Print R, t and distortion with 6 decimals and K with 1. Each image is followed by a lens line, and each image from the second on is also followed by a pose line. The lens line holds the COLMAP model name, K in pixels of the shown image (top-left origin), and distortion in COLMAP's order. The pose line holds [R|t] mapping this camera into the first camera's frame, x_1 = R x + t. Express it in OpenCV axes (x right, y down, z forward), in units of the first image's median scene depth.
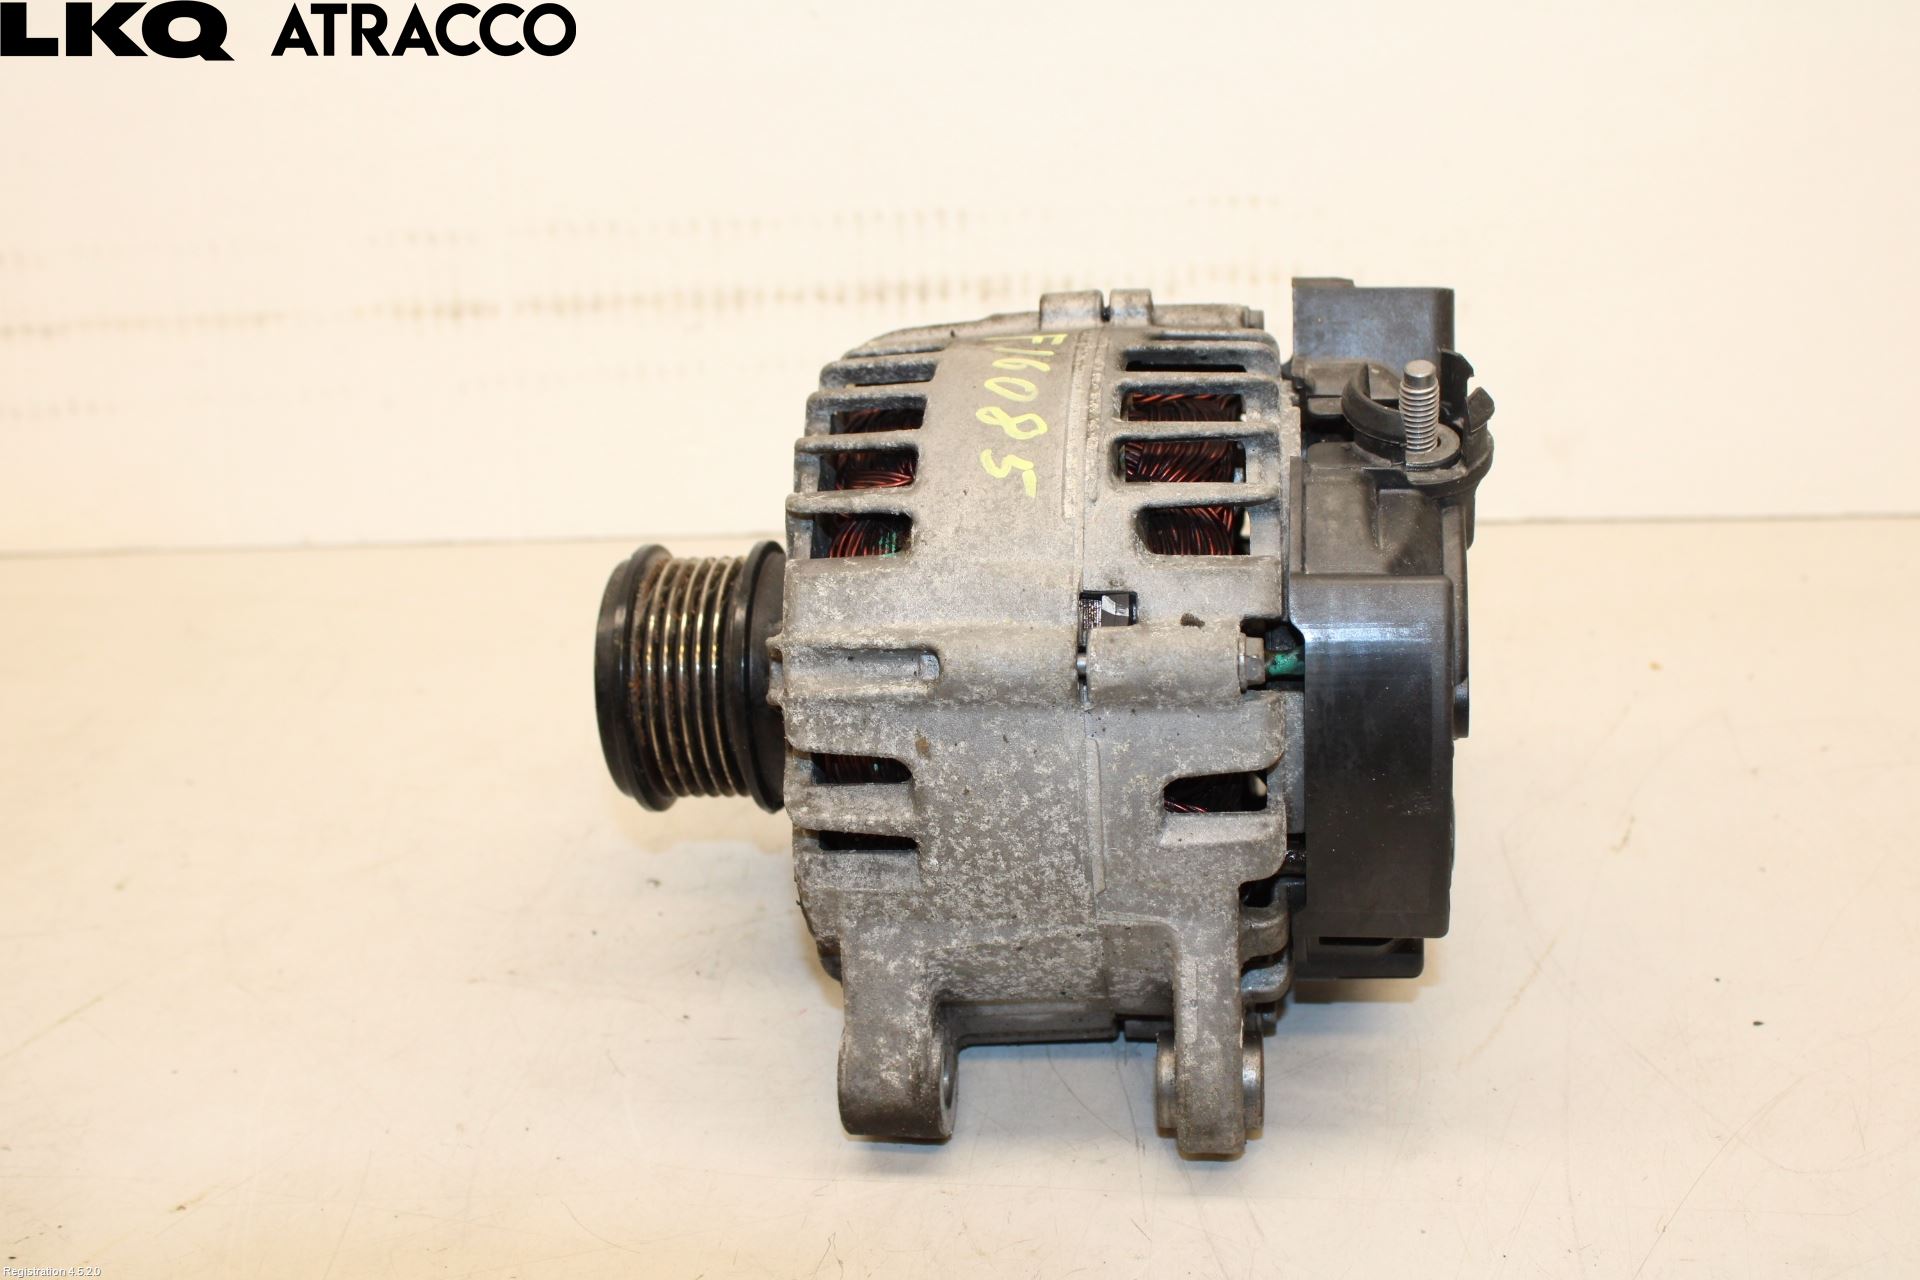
lens RADIAL K [[2356.8, 0, 959.8], [0, 2356.8, 624.1], [0, 0, 1]] dist [-0.031535, 0.000000]
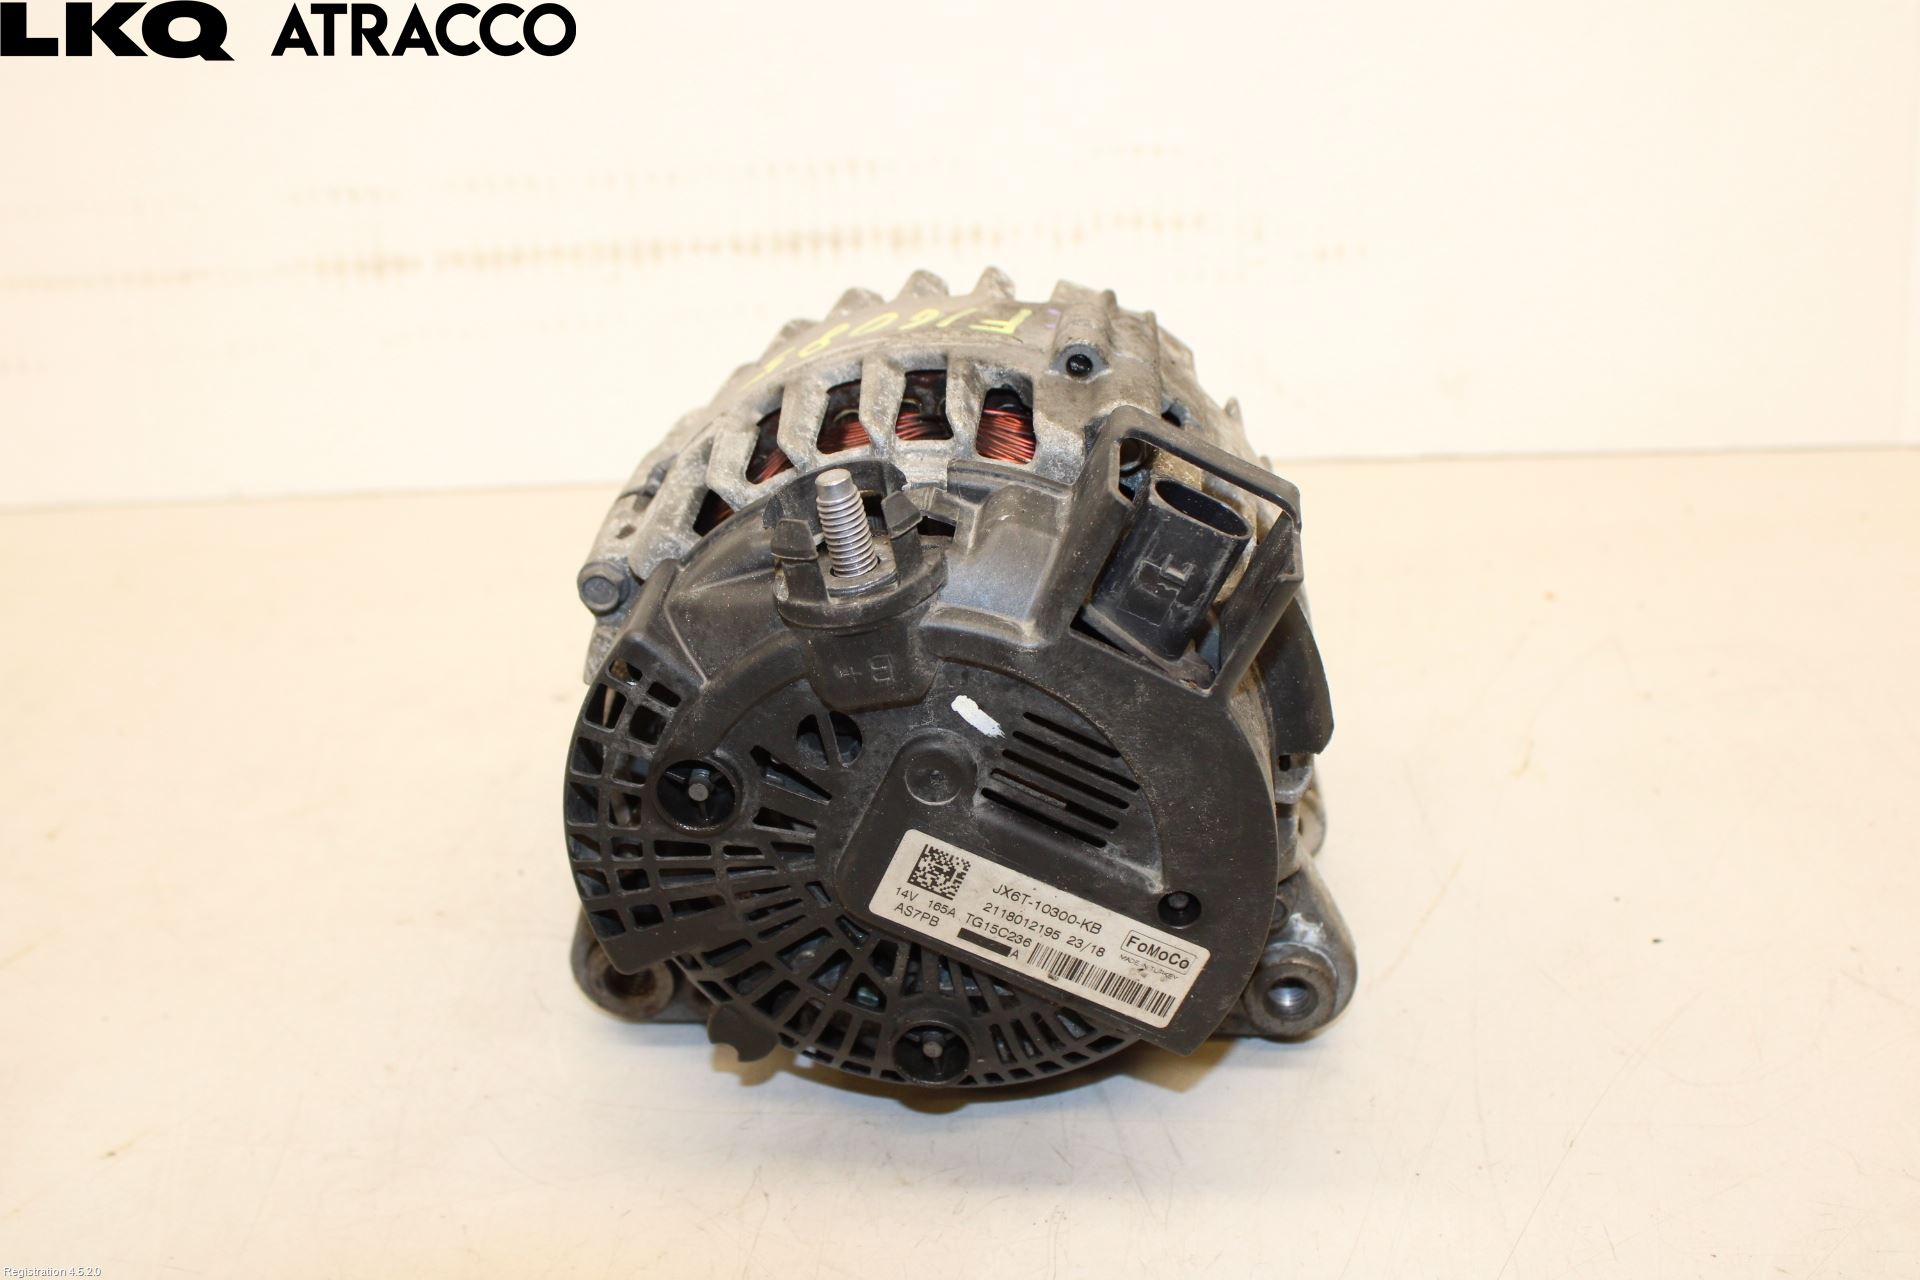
lens RADIAL K [[2217.9, 0, 974.2], [0, 2217.9, 653.6], [0, 0, 1]] dist [-0.048309, 0.000000]
pose [[0.999018, -0.015701, 0.041422, 0.001894], [0.014098, 0.999151, 0.038698, 0.001713], [-0.041994, -0.038076, 0.998392, 0.033296]]
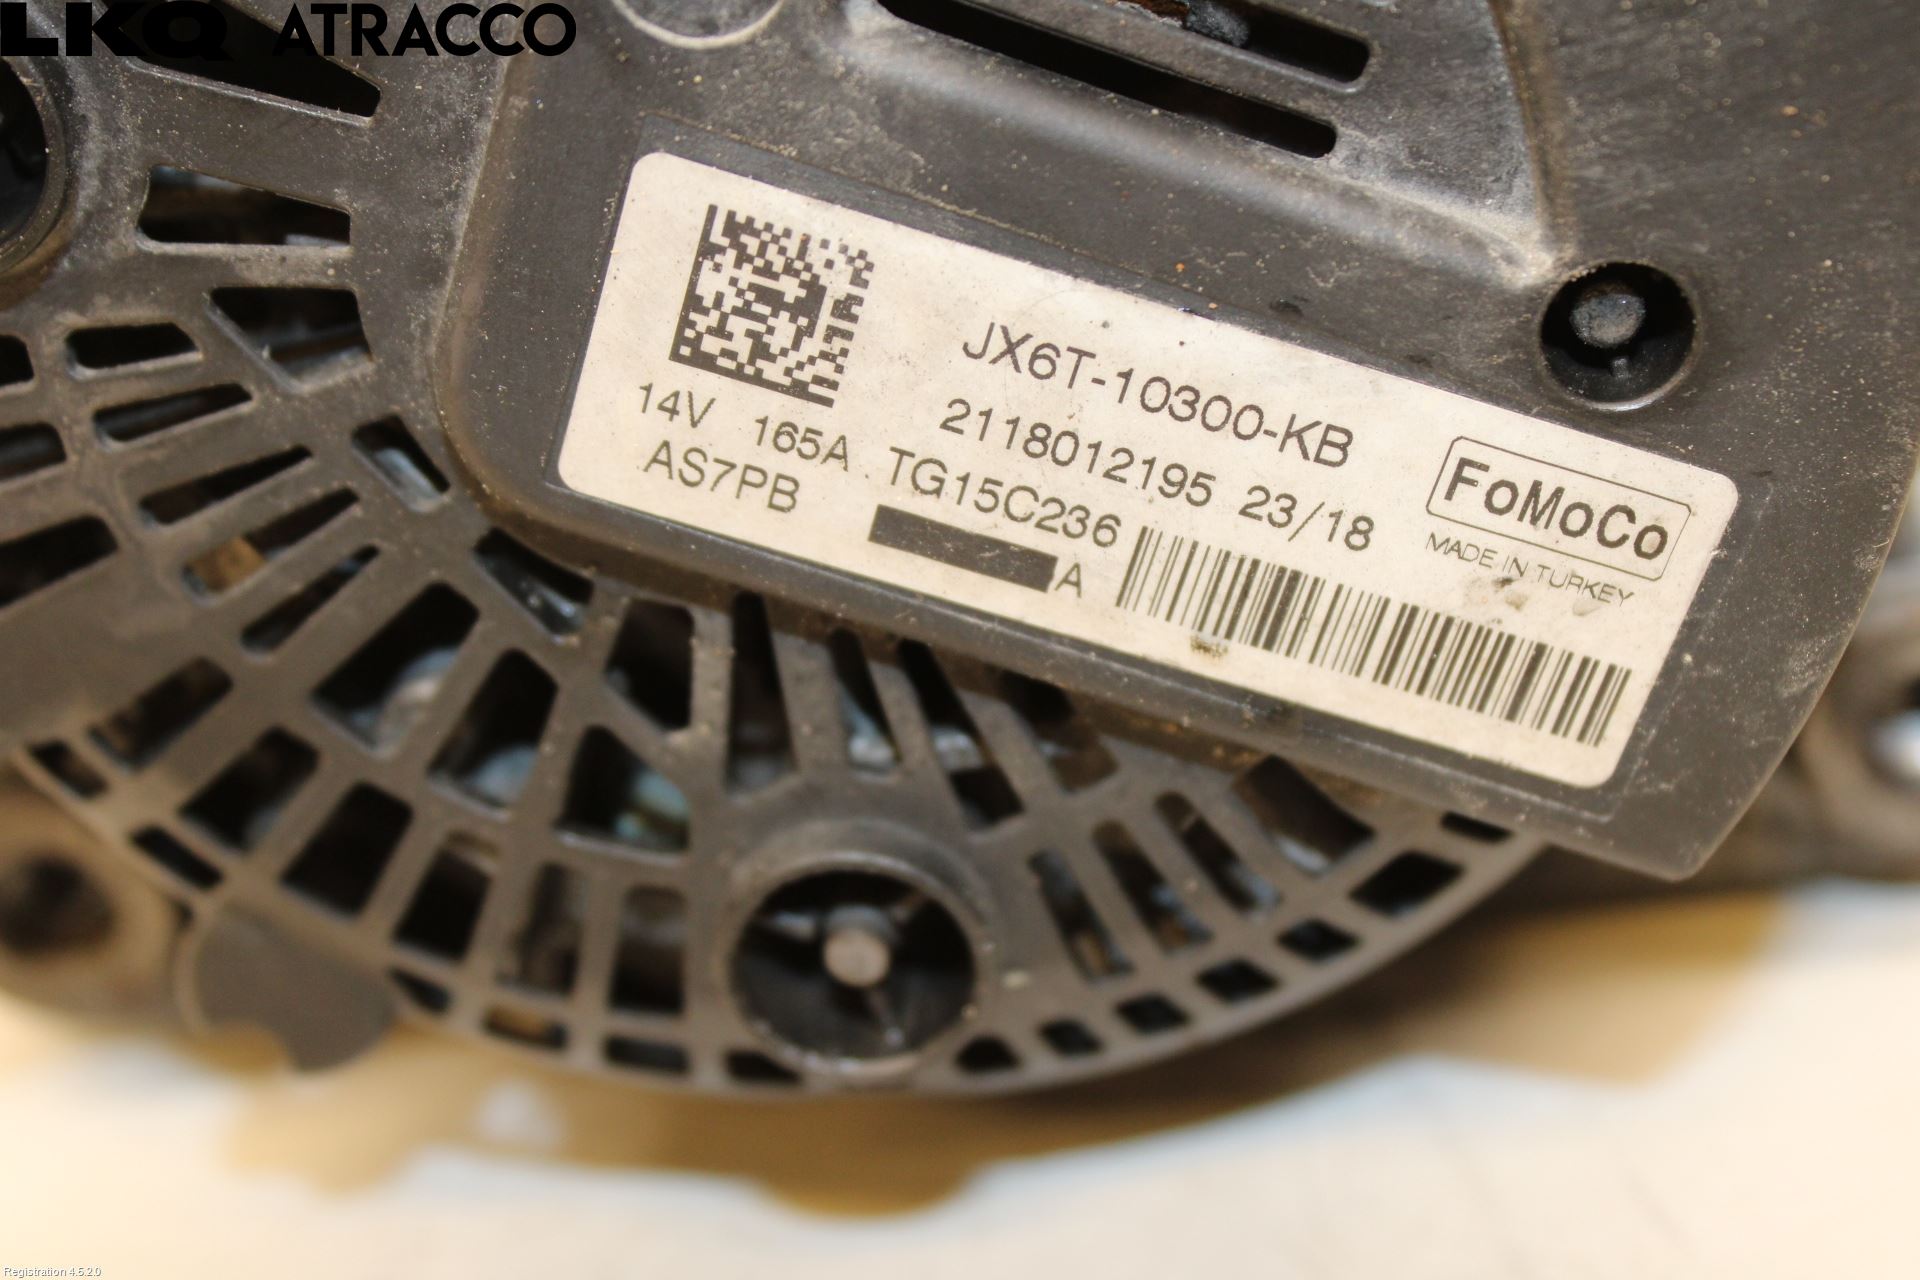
lens RADIAL K [[3358.2, 0, 950.2], [0, 3358.2, 644.5], [0, 0, 1]] dist [-0.019107, 0.000000]
pose [[0.991462, -0.130049, -0.009496, 0.030746], [0.130319, 0.990741, 0.038067, 0.107229], [0.004457, -0.038980, 0.999230, 0.384044]]
